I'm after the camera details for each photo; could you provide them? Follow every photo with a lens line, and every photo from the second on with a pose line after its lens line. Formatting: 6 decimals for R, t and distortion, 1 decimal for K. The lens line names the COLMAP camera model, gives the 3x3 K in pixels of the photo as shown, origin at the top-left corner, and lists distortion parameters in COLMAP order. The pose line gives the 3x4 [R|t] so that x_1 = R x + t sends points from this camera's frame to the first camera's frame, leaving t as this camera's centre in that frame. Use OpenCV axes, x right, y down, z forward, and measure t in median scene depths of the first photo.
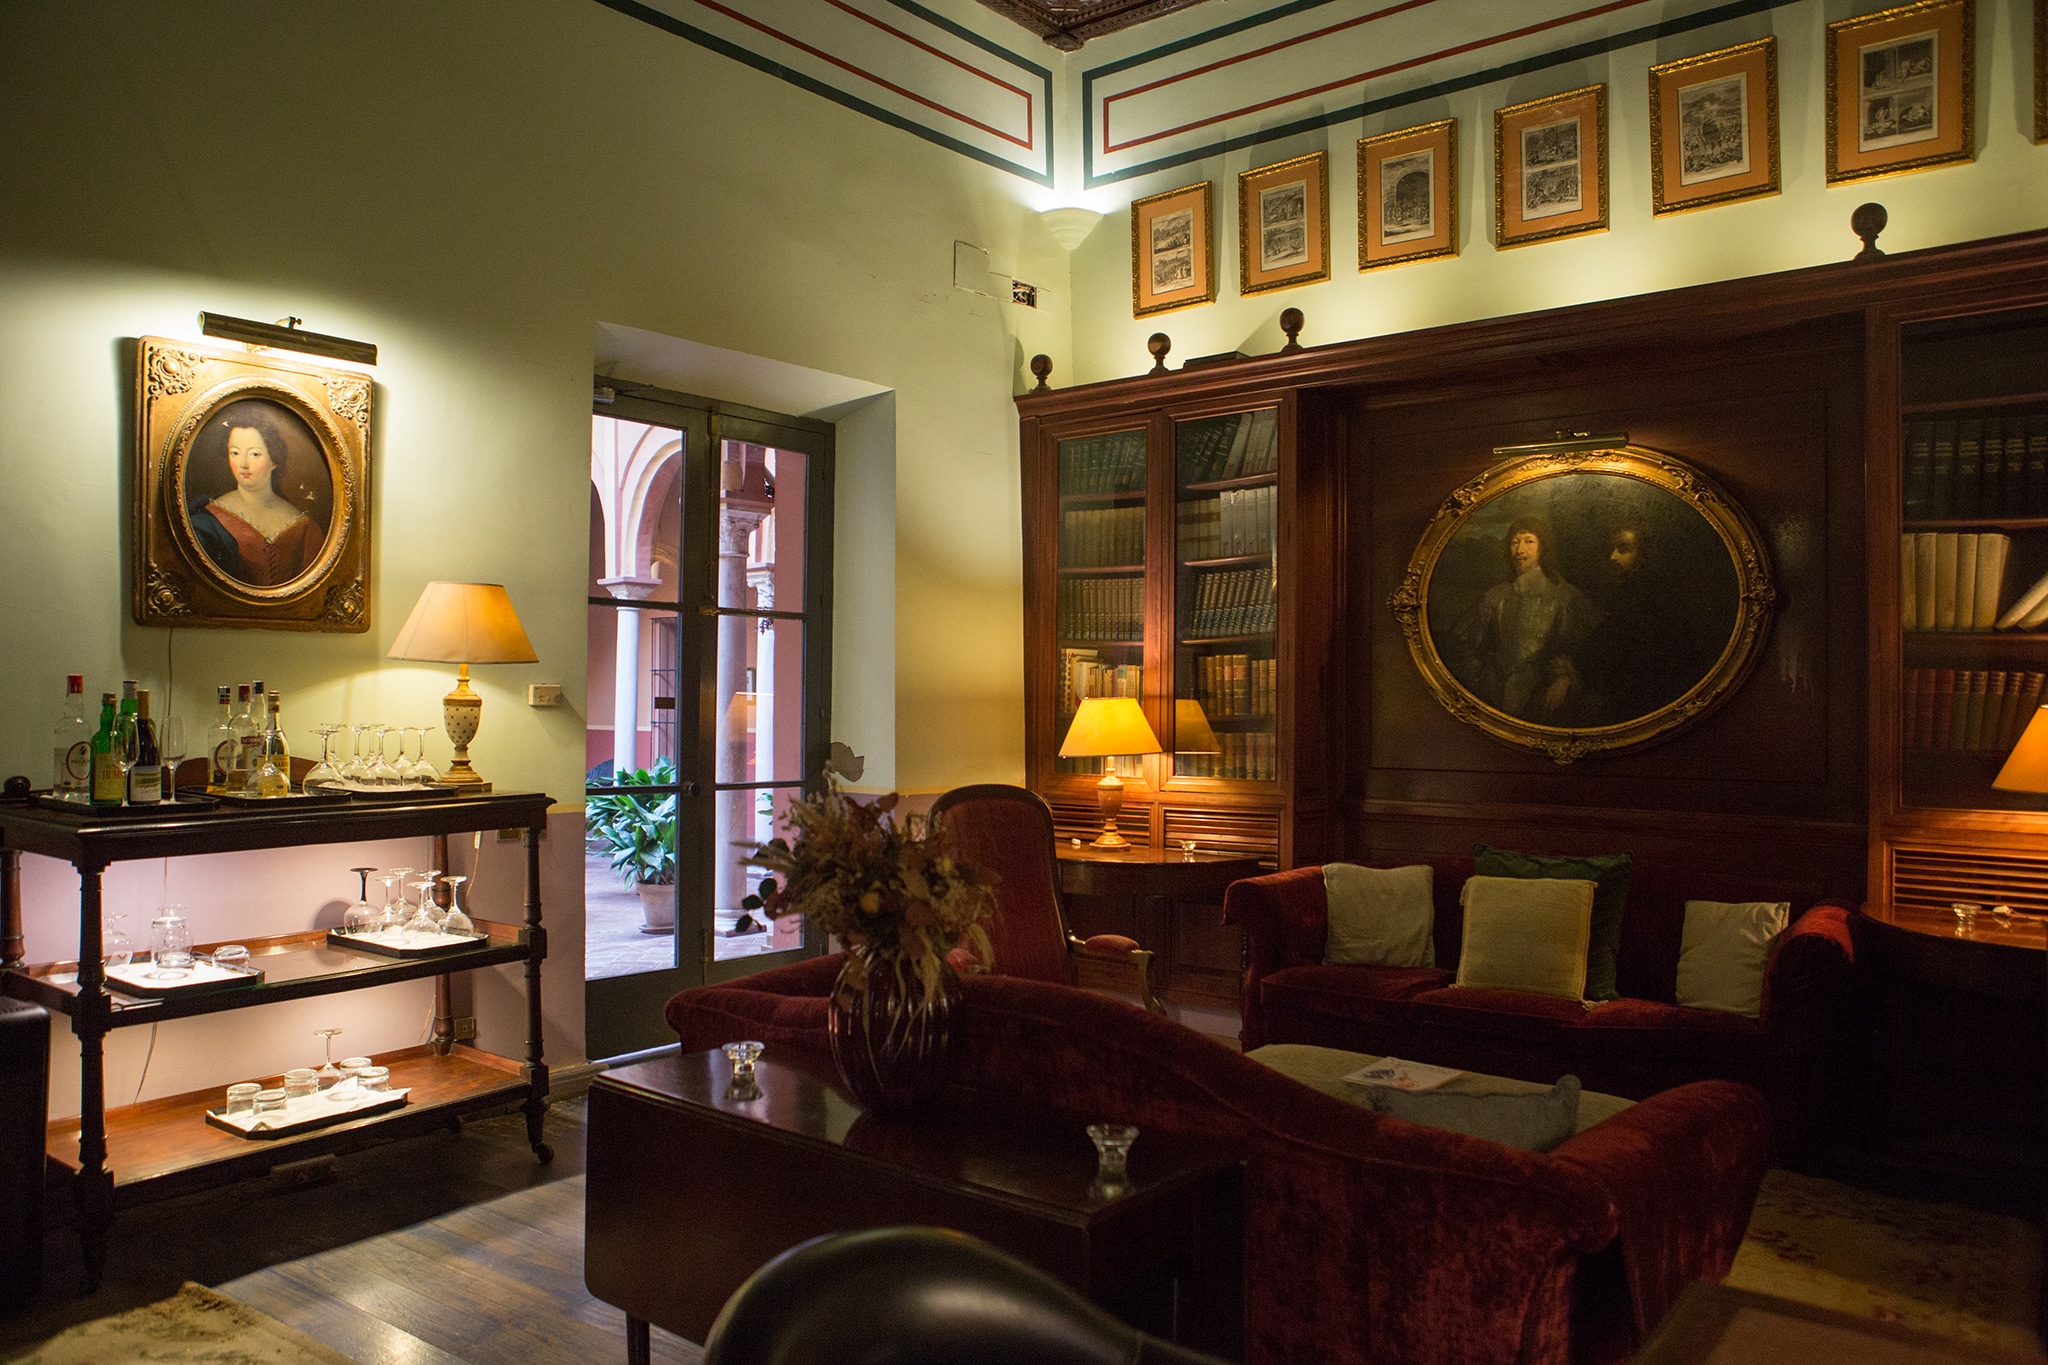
lens RADIAL K [[1370.0, 0, 1020.3], [0, 1370.0, 699.1], [0, 0, 1]] dist [-0.096426, 0.059296]
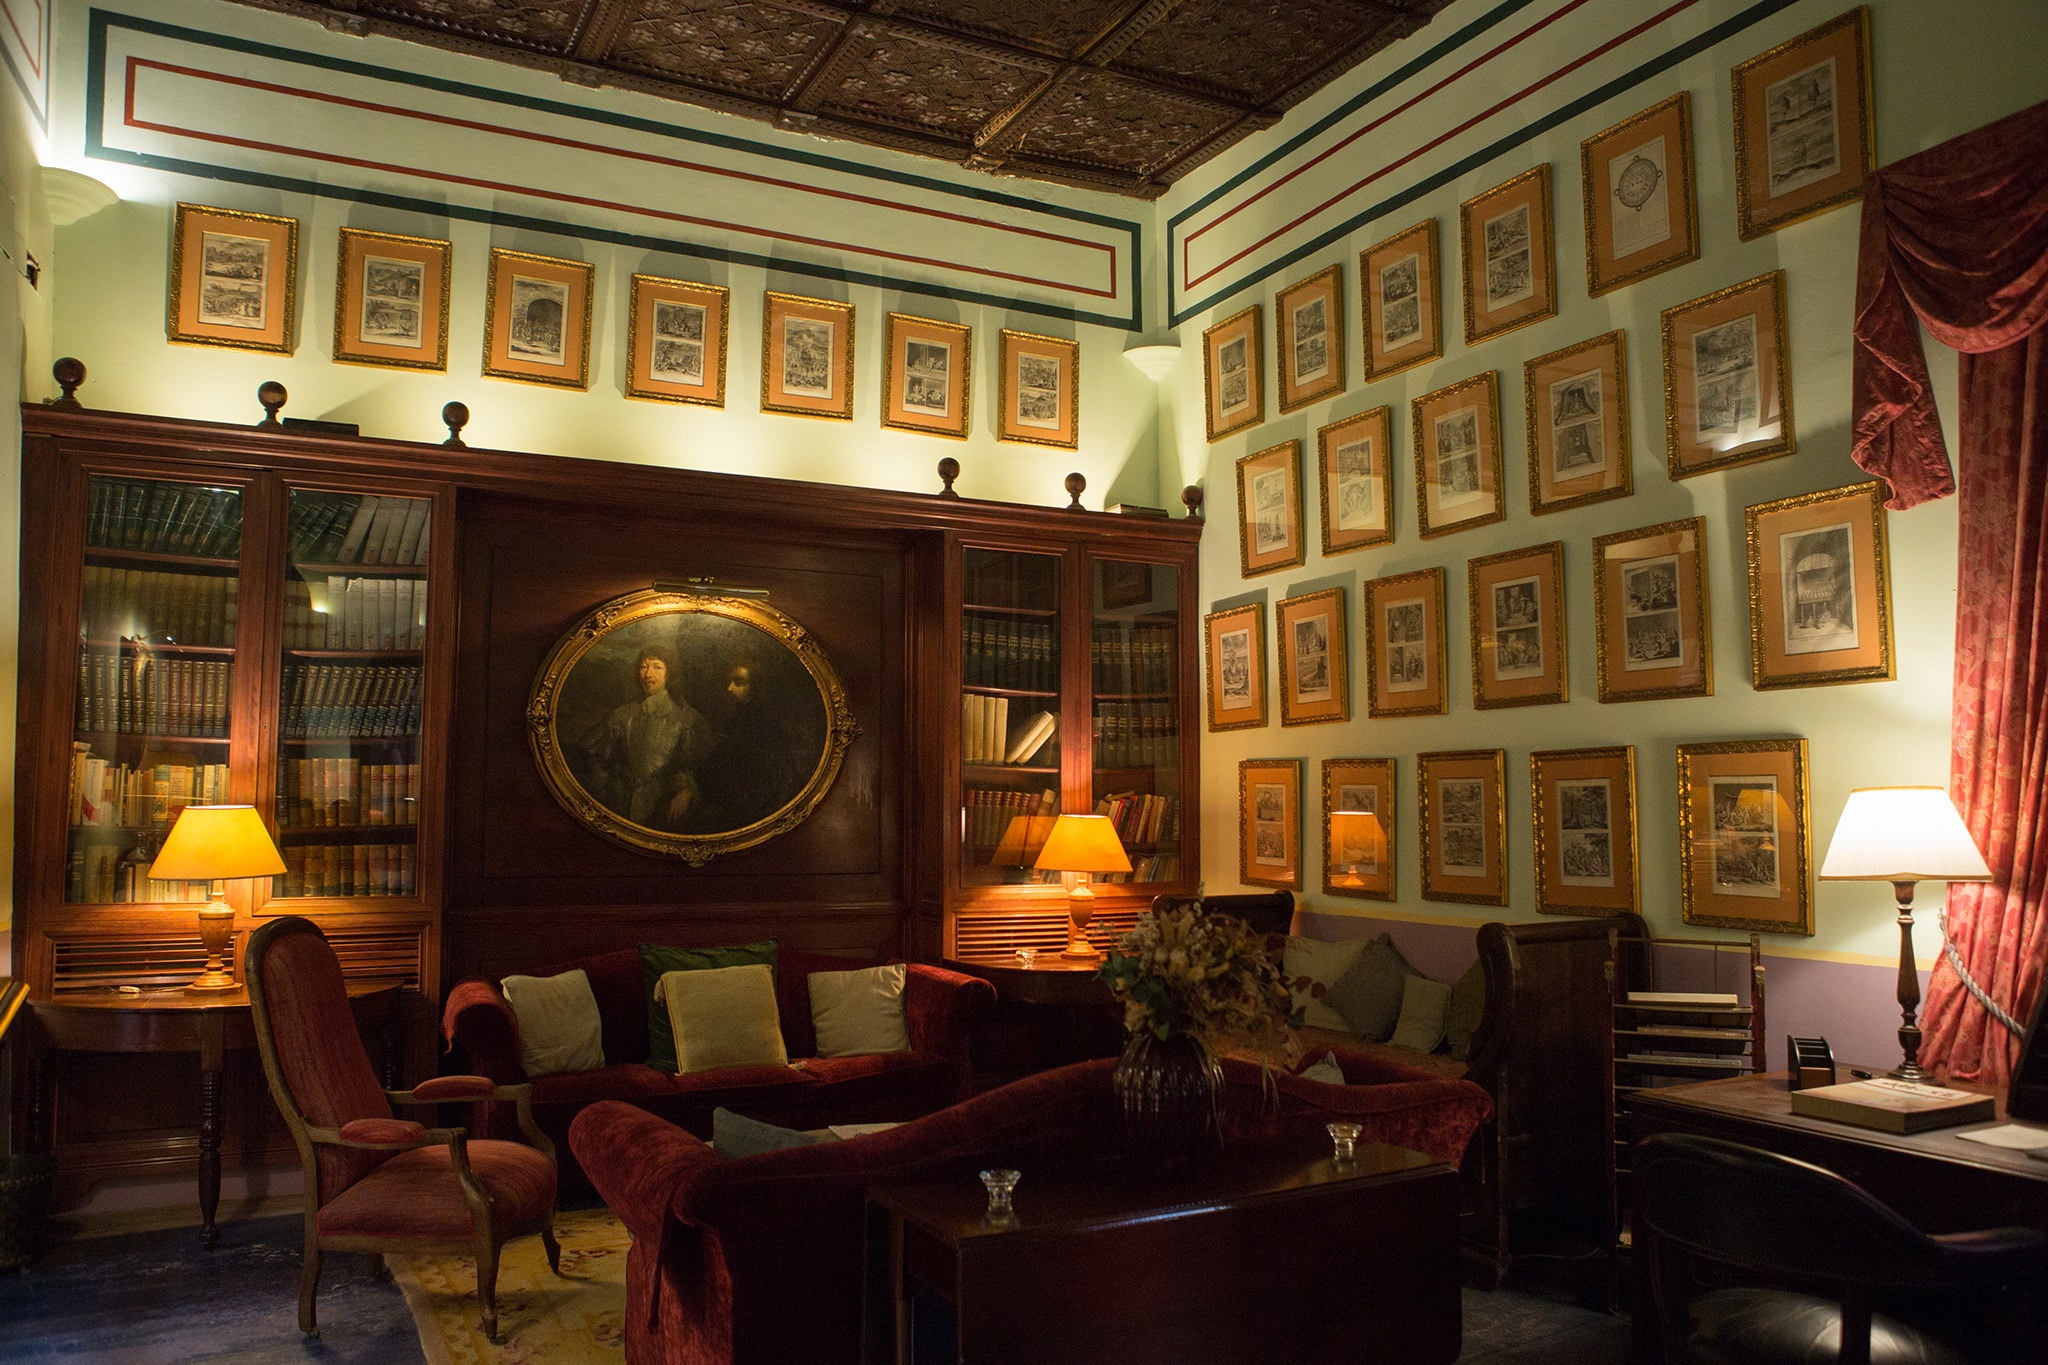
lens RADIAL K [[1465.3, 0, 1024.0], [0, 1465.3, 682.5], [0, 0, 1]] dist [-0.084835, 0.063493]
pose [[0.432548, 0.075264, 0.898464, -0.562694], [-0.002936, 0.996622, -0.082073, -0.006236], [-0.901606, 0.032863, 0.431308, 0.206132]]
